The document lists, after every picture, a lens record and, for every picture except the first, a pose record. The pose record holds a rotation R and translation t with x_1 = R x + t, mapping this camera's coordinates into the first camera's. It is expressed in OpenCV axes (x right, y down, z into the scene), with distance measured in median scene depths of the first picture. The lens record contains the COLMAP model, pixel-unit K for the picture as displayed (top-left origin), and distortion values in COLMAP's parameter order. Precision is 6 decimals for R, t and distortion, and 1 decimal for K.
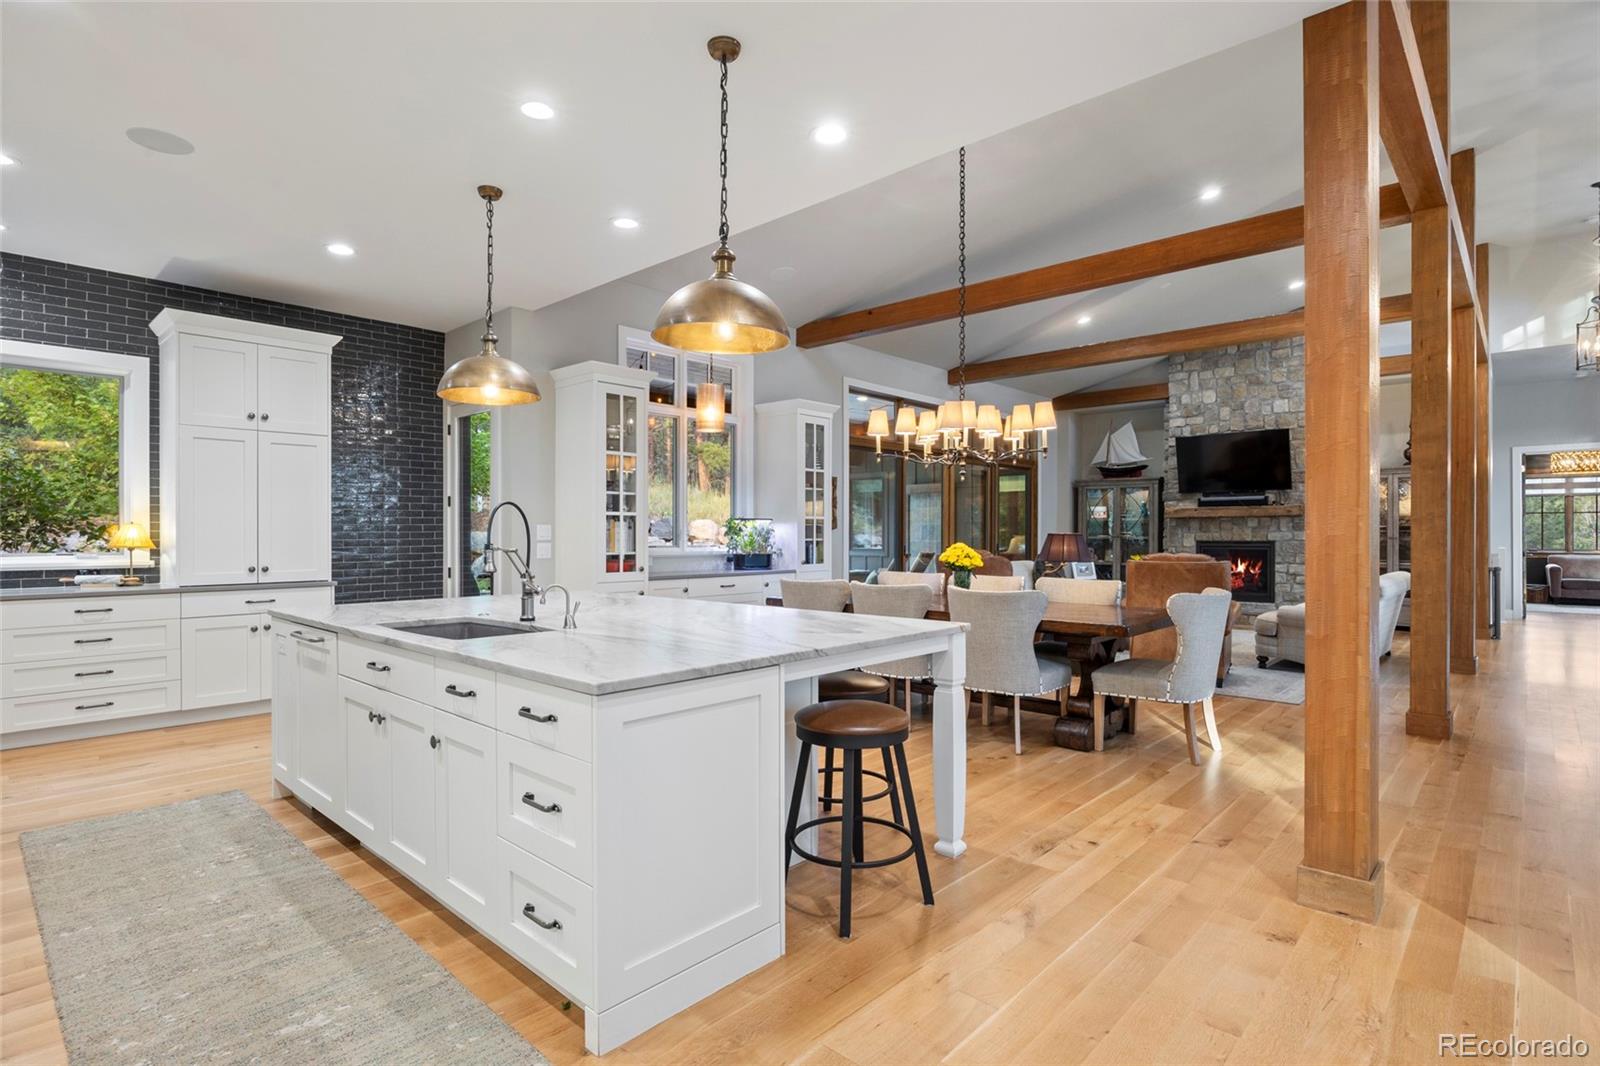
lens RADIAL K [[789.2, 0, 805.7], [0, 789.2, 542.0], [0, 0, 1]] dist [-0.007361, -0.000006]
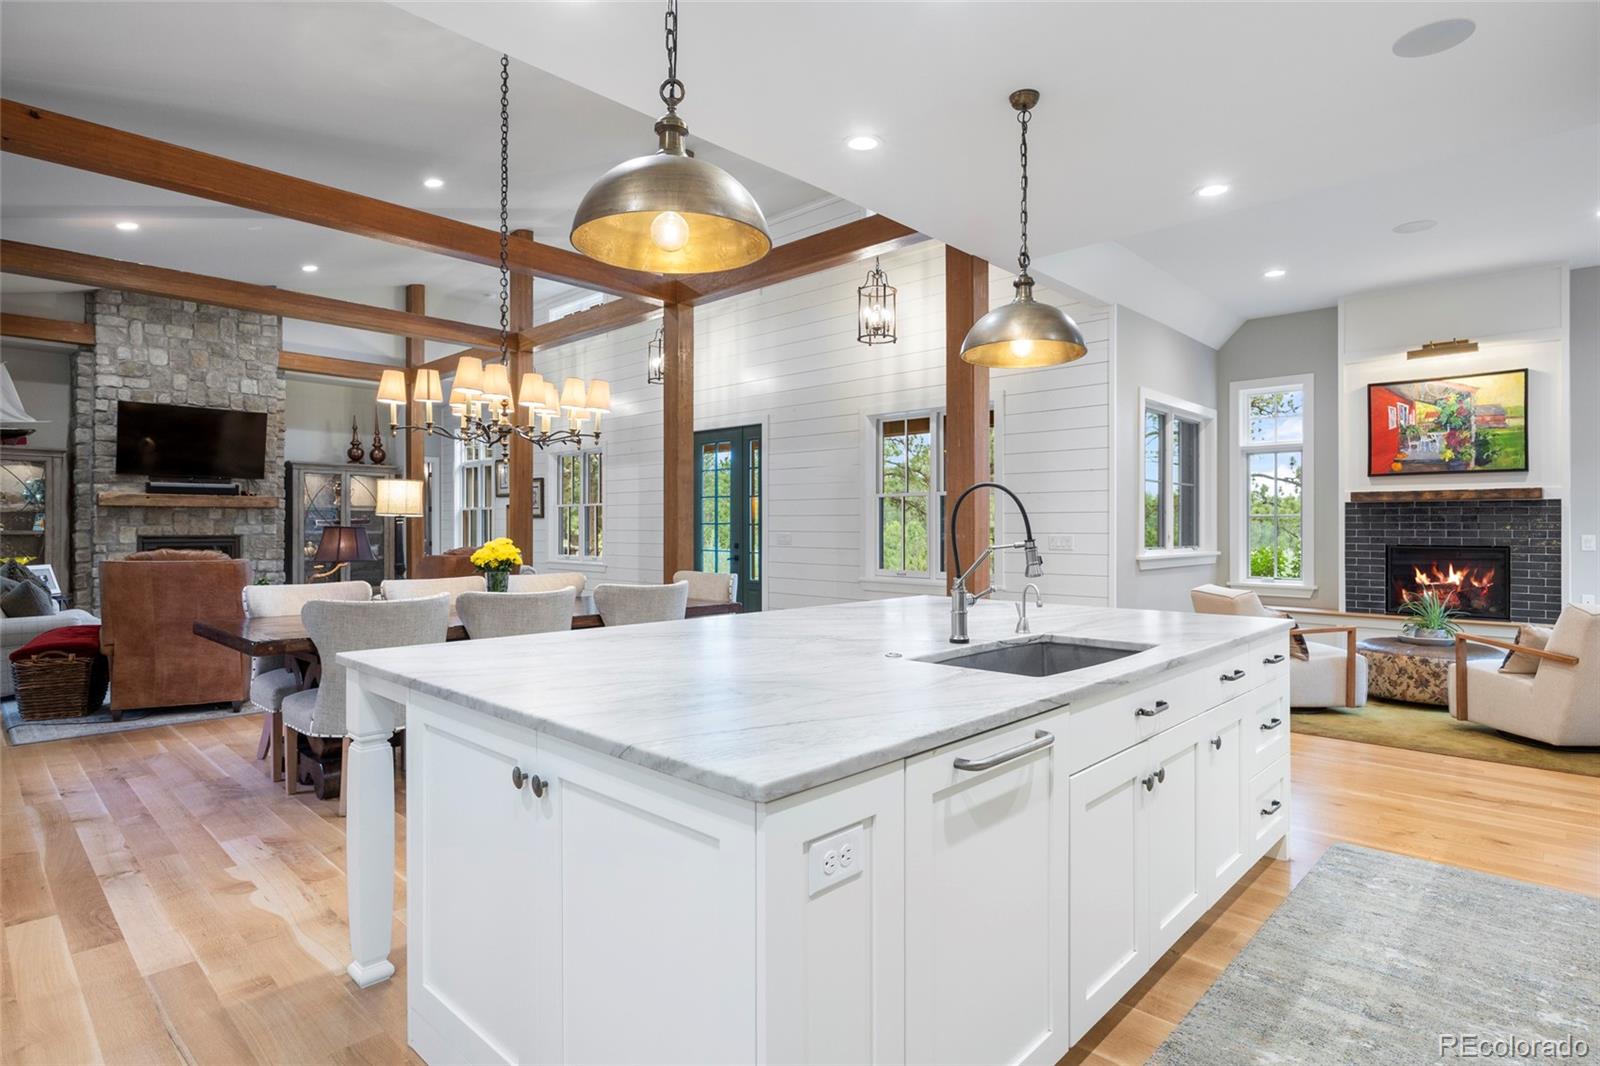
lens RADIAL K [[831.5, 0, 807.9], [0, 831.5, 521.4], [0, 0, 1]] dist [-0.002850, -0.000245]
pose [[0.016570, 0.008600, 0.999826, -0.517635], [0.009223, 0.999919, -0.008754, -0.004105], [-0.999820, 0.009366, 0.016489, 0.511701]]
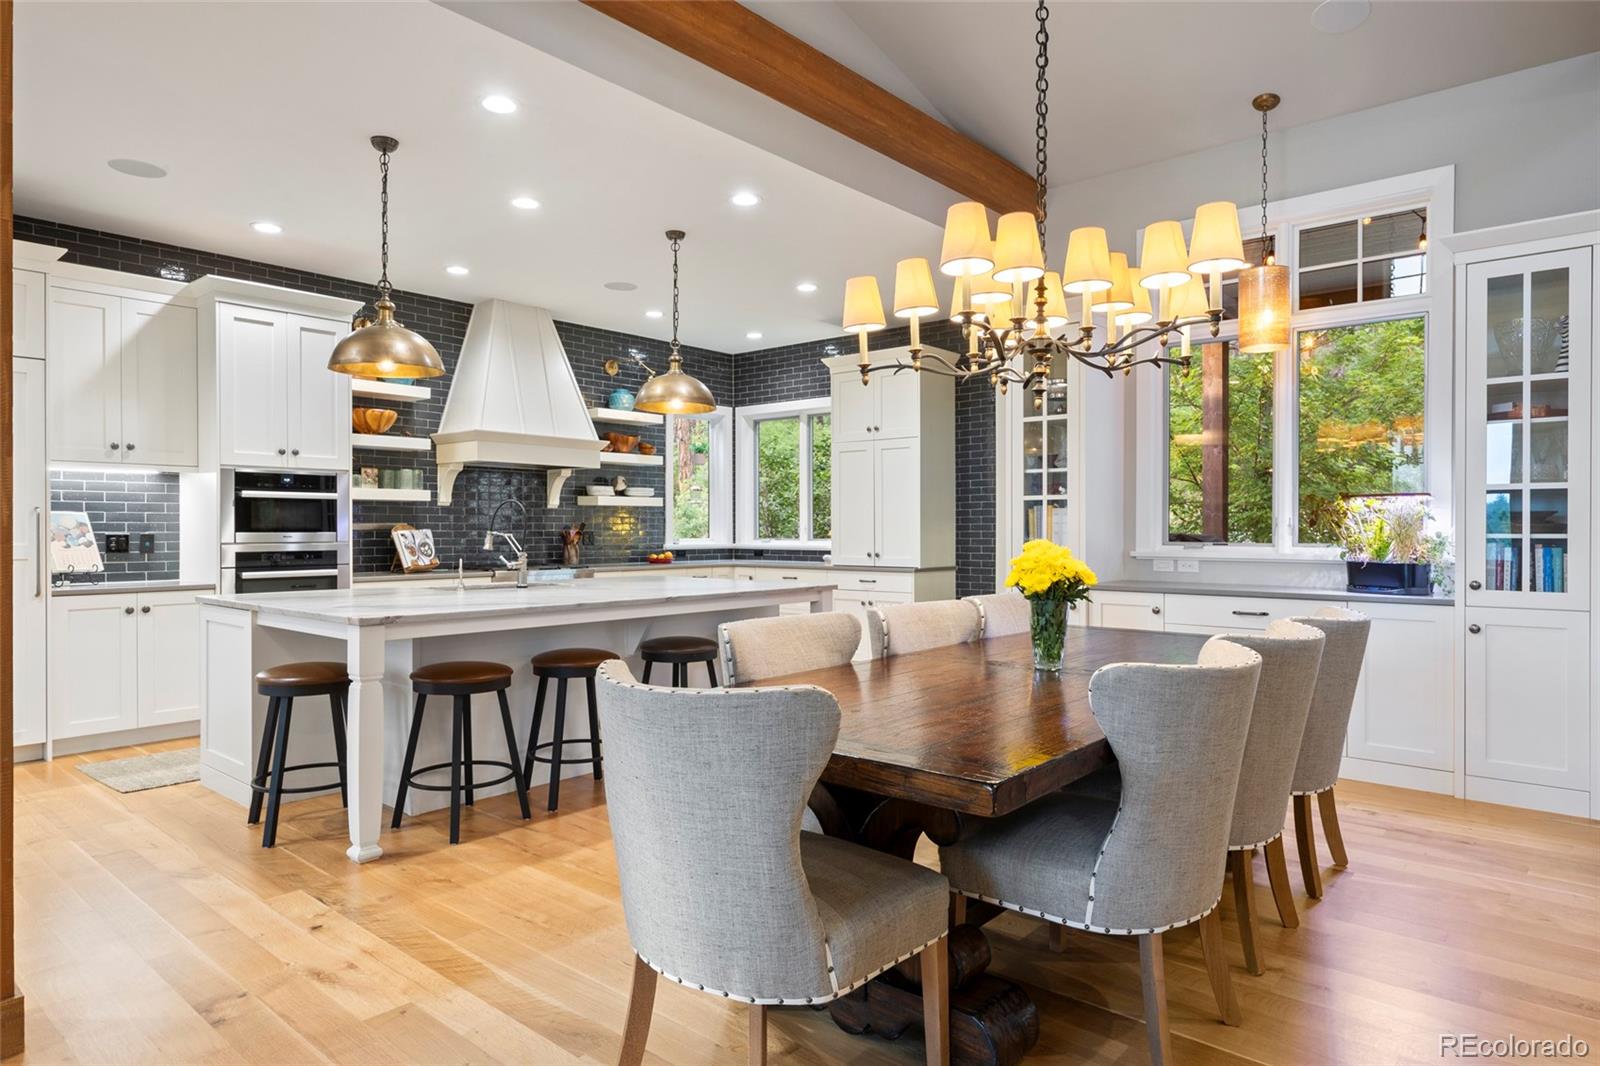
lens RADIAL K [[957.5, 0, 815.7], [0, 957.5, 539.8], [0, 0, 1]] dist [-0.006738, 0.006389]
pose [[0.038925, 0.011003, -0.999182, 0.582336], [-0.011527, 0.999878, 0.010561, -0.002291], [0.999176, 0.011107, 0.039047, 0.646718]]
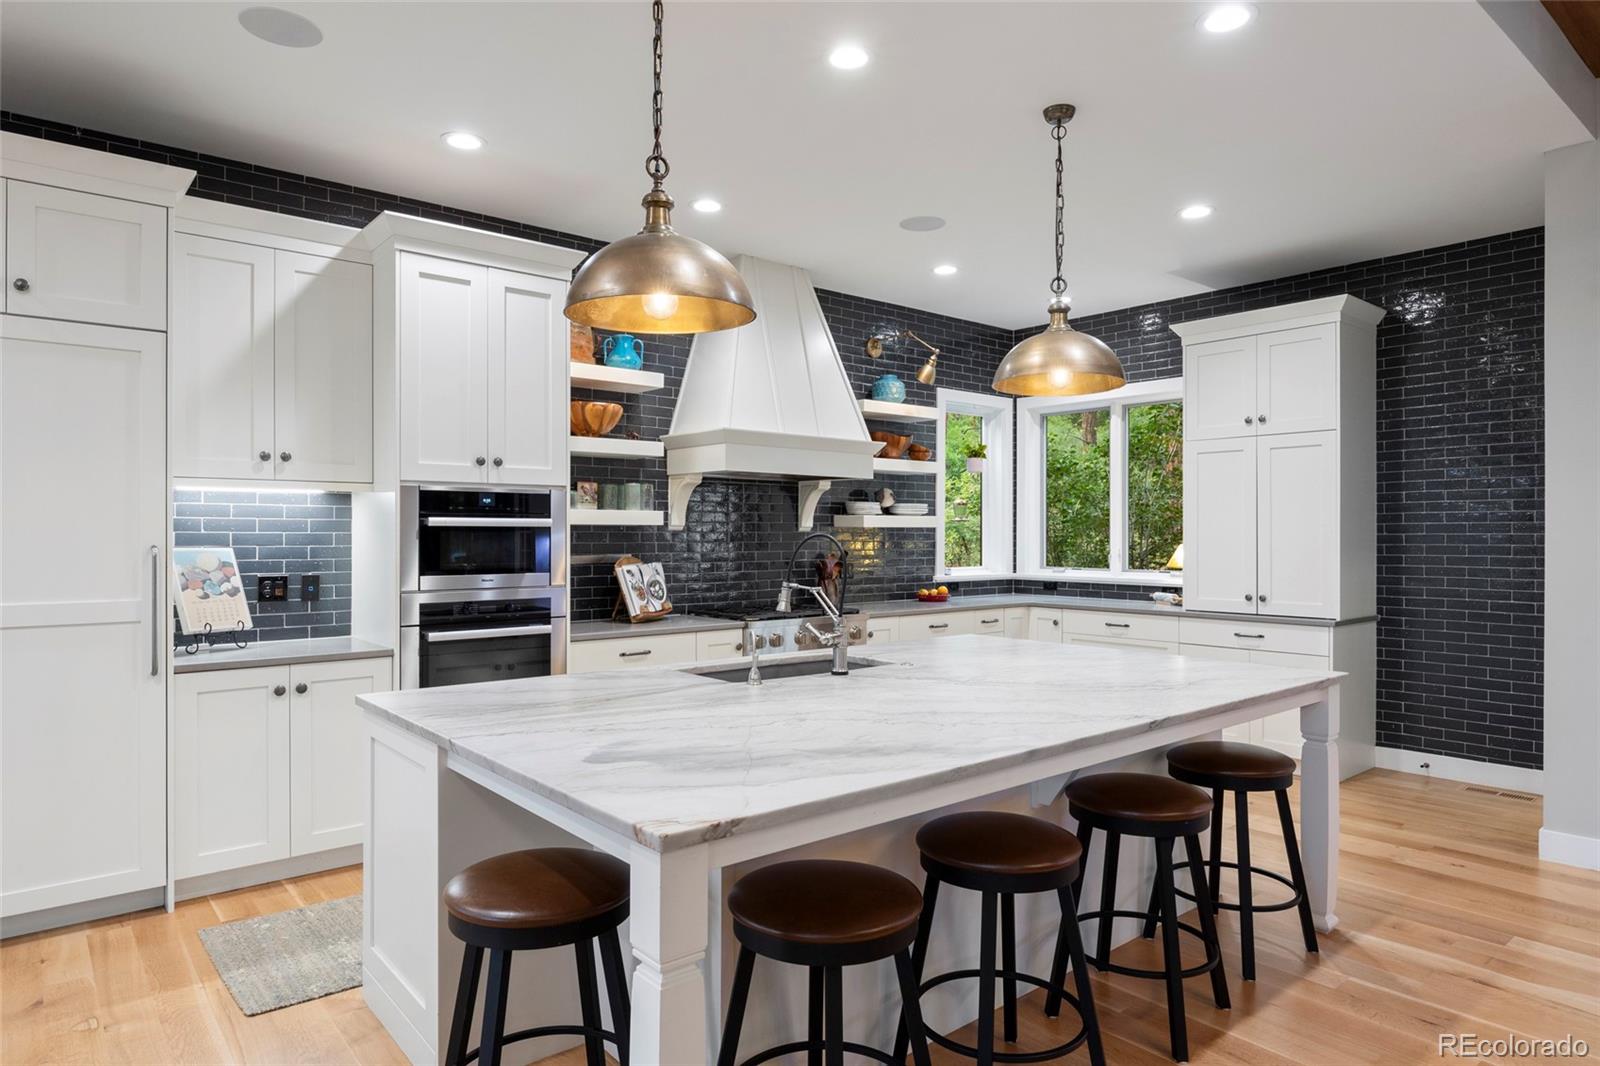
lens RADIAL K [[954.2, 0, 811.1], [0, 954.2, 540.3], [0, 0, 1]] dist [-0.005751, -0.001692]
pose [[-0.126345, 0.005831, -0.991969, 0.294947], [-0.012547, 0.999893, 0.007476, -0.022722], [0.991907, 0.013391, -0.126258, 0.493697]]
